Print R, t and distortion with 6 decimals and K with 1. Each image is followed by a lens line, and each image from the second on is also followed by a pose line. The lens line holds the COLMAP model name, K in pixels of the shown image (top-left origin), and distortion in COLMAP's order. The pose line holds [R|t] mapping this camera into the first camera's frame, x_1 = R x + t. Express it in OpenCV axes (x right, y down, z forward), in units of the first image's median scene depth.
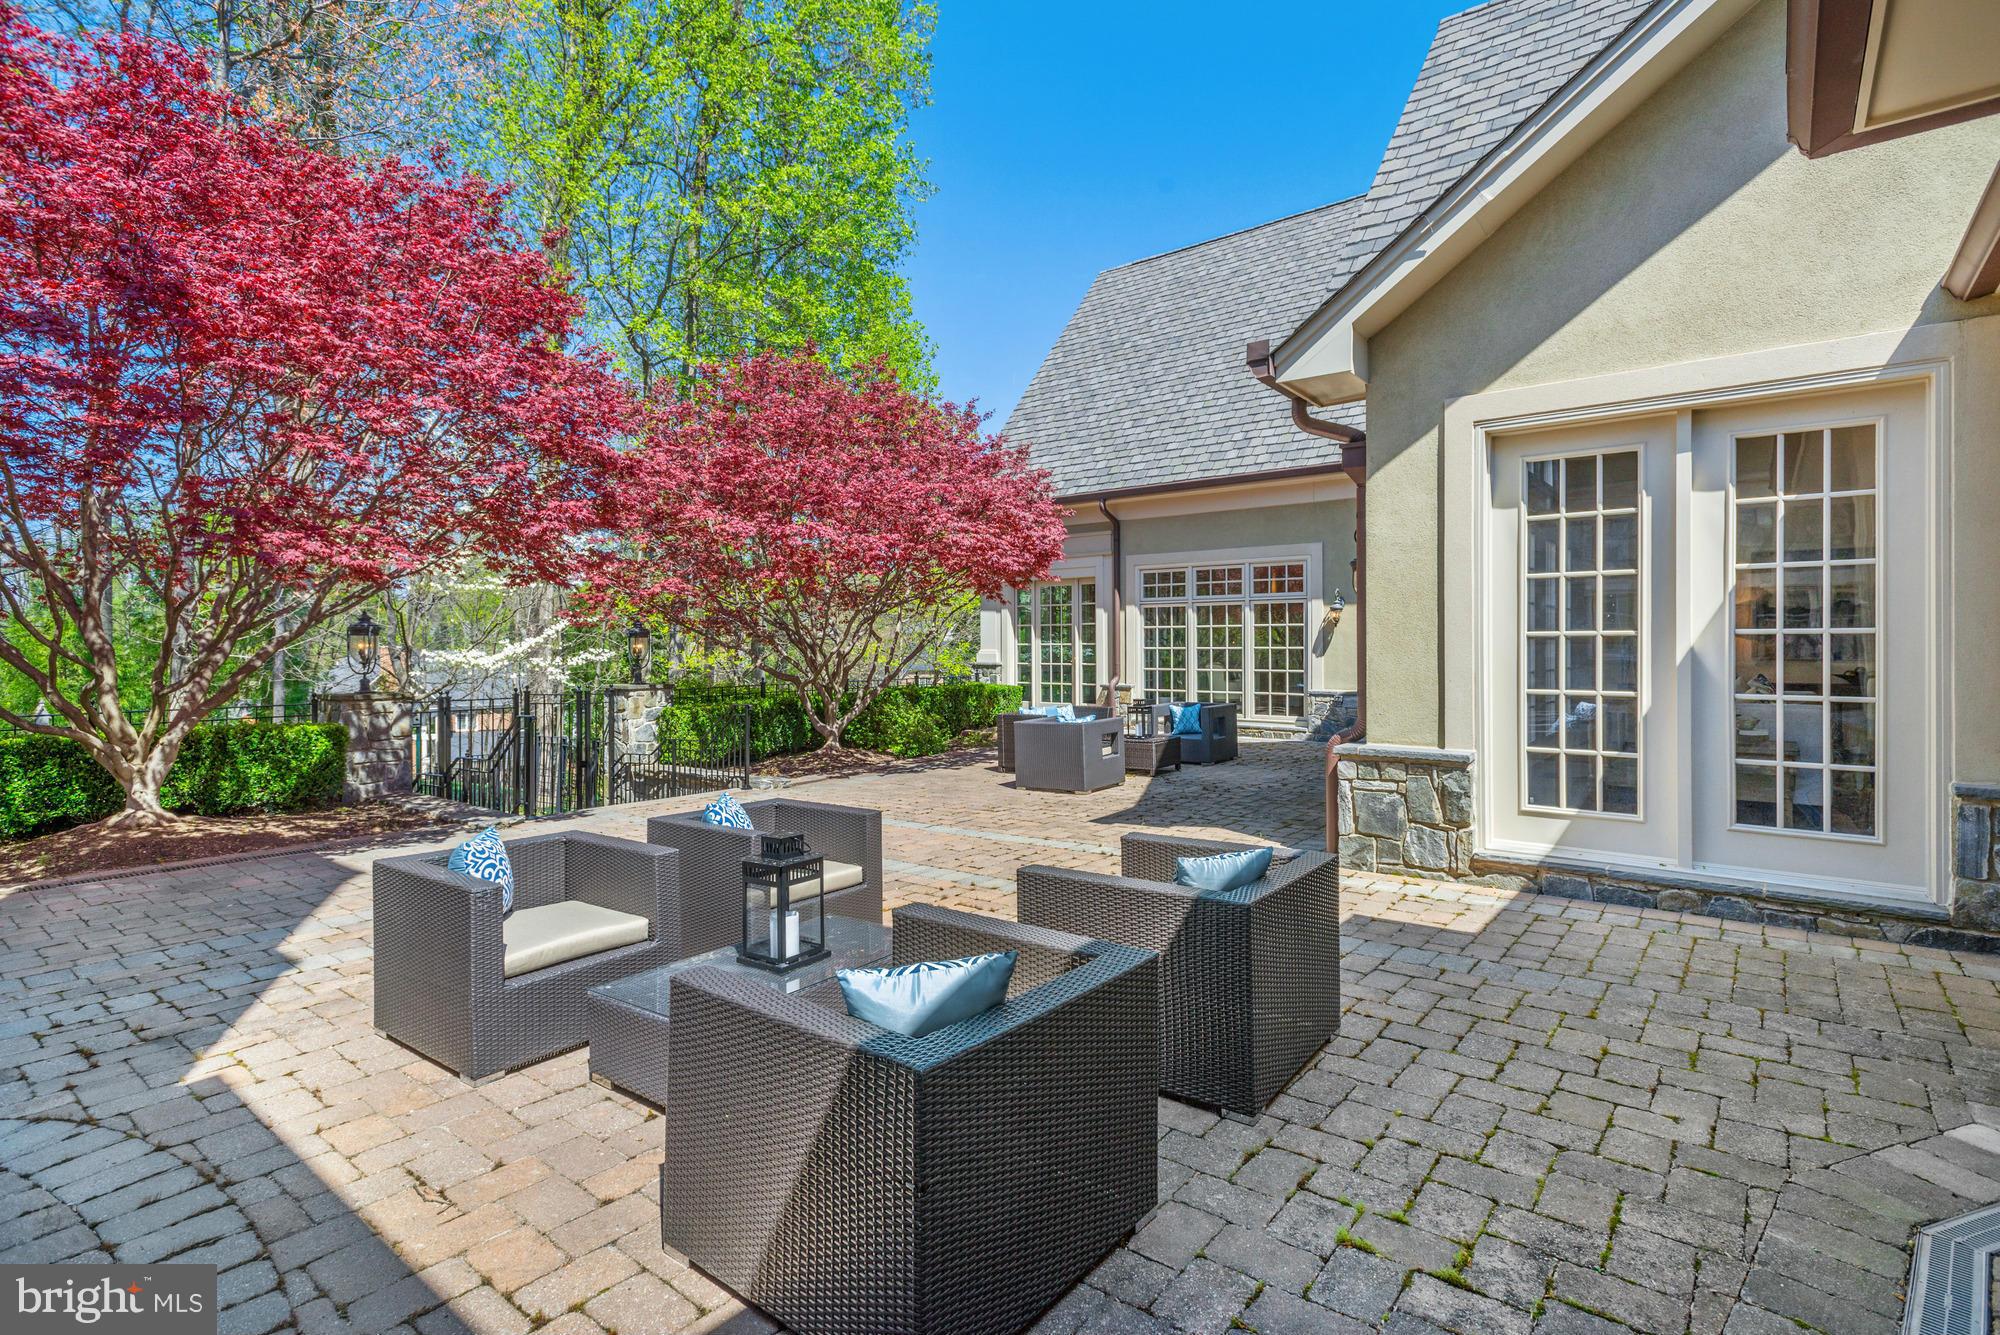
lens RADIAL K [[965.5, 0, 1001.1], [0, 965.5, 661.7], [0, 0, 1]] dist [-0.000098, -0.000006]
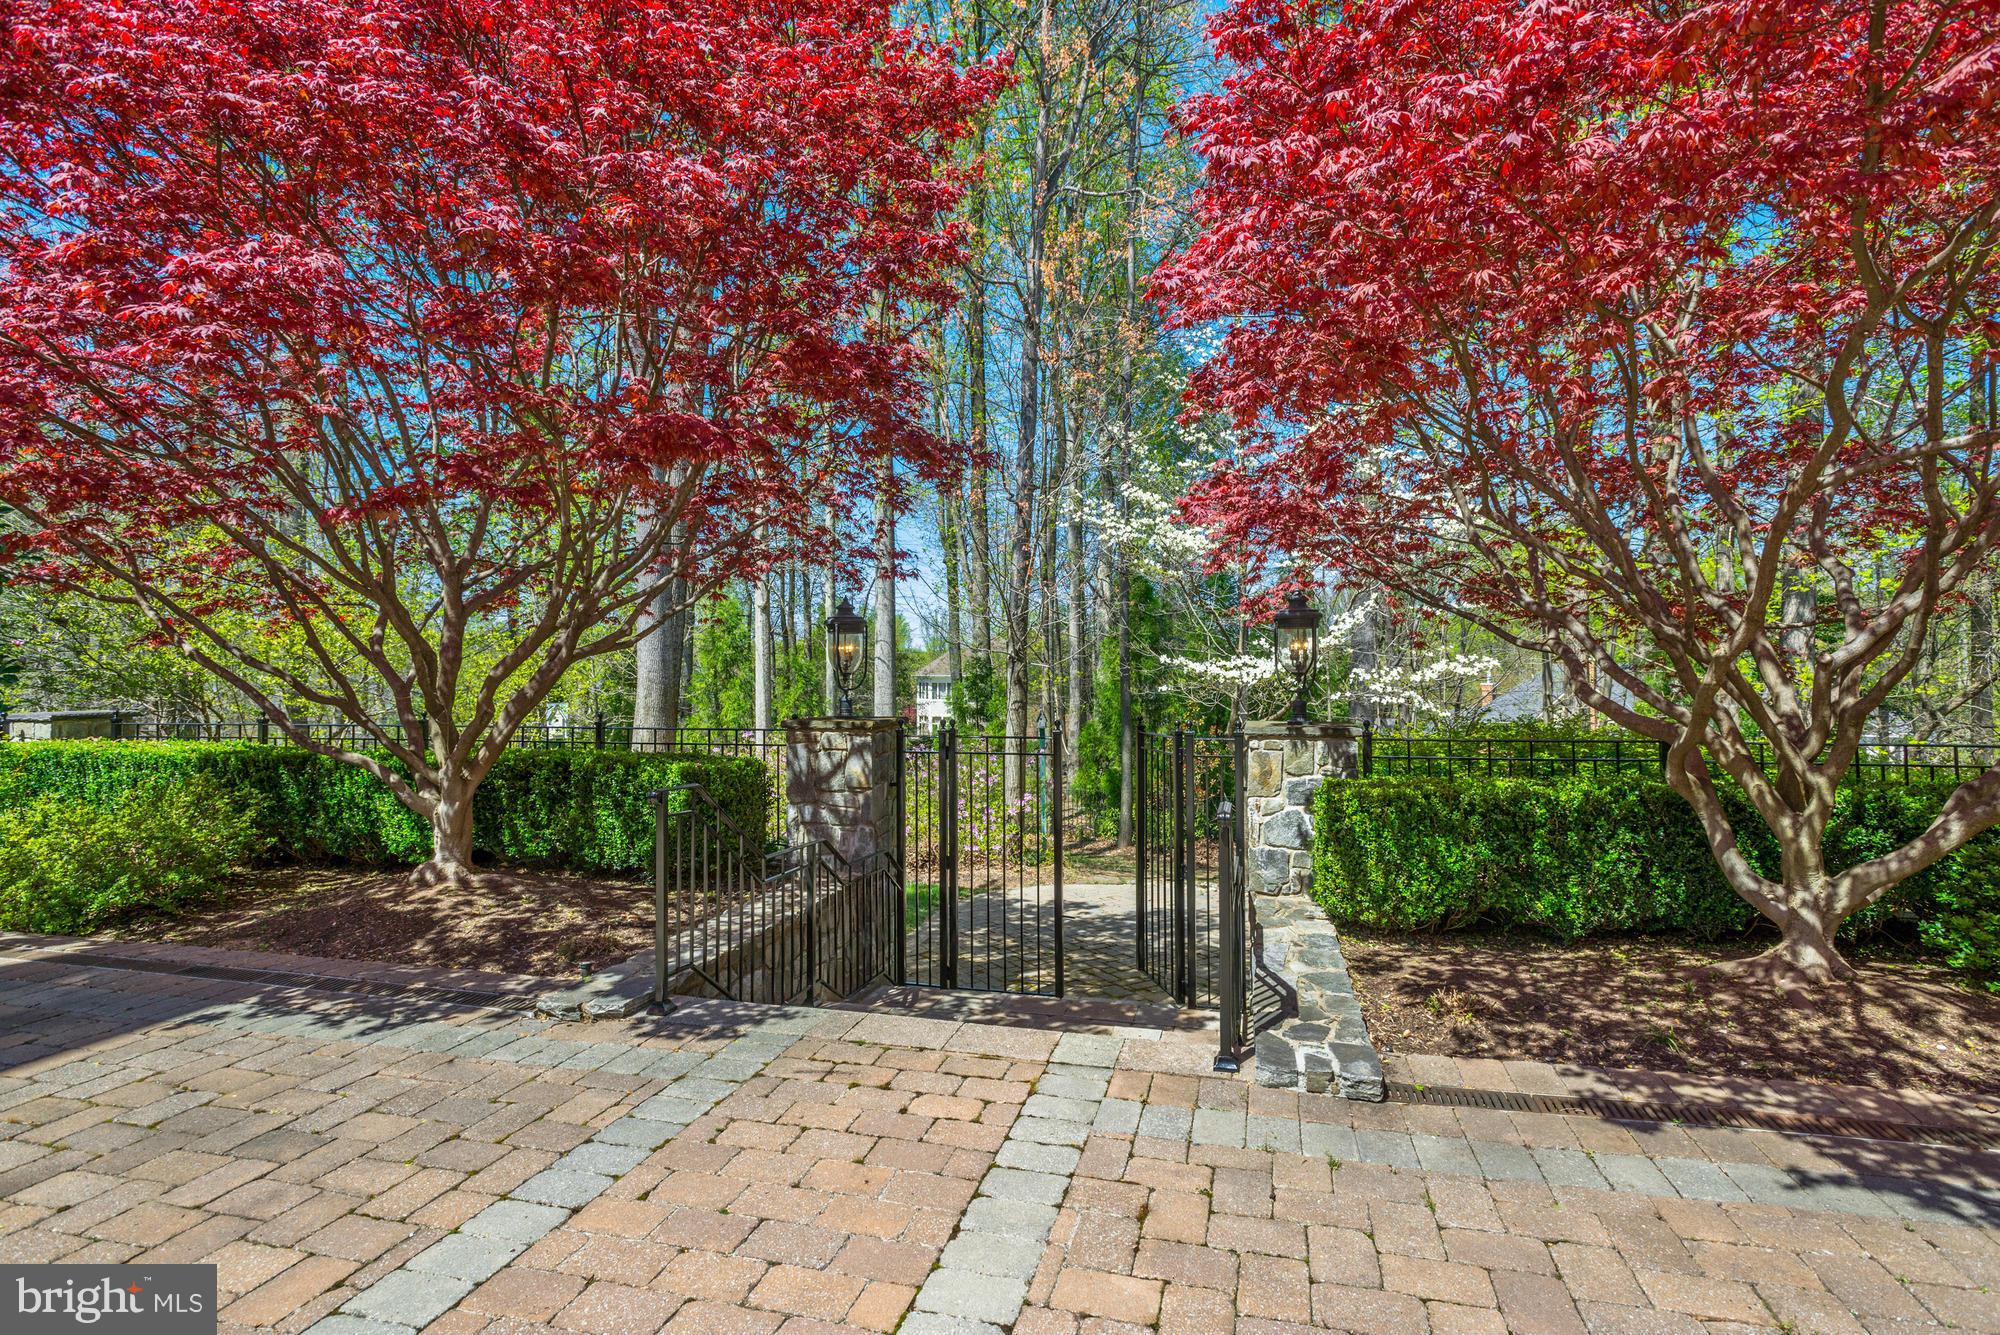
lens RADIAL K [[965.5, 0, 999.9], [0, 965.5, 671.9], [0, 0, 1]] dist [-0.000098, -0.000006]
pose [[0.409085, -0.000363, -0.912496, -0.012181], [-0.006353, 0.999975, -0.003246, 0.003792], [0.912474, 0.007125, 0.409072, 0.834105]]
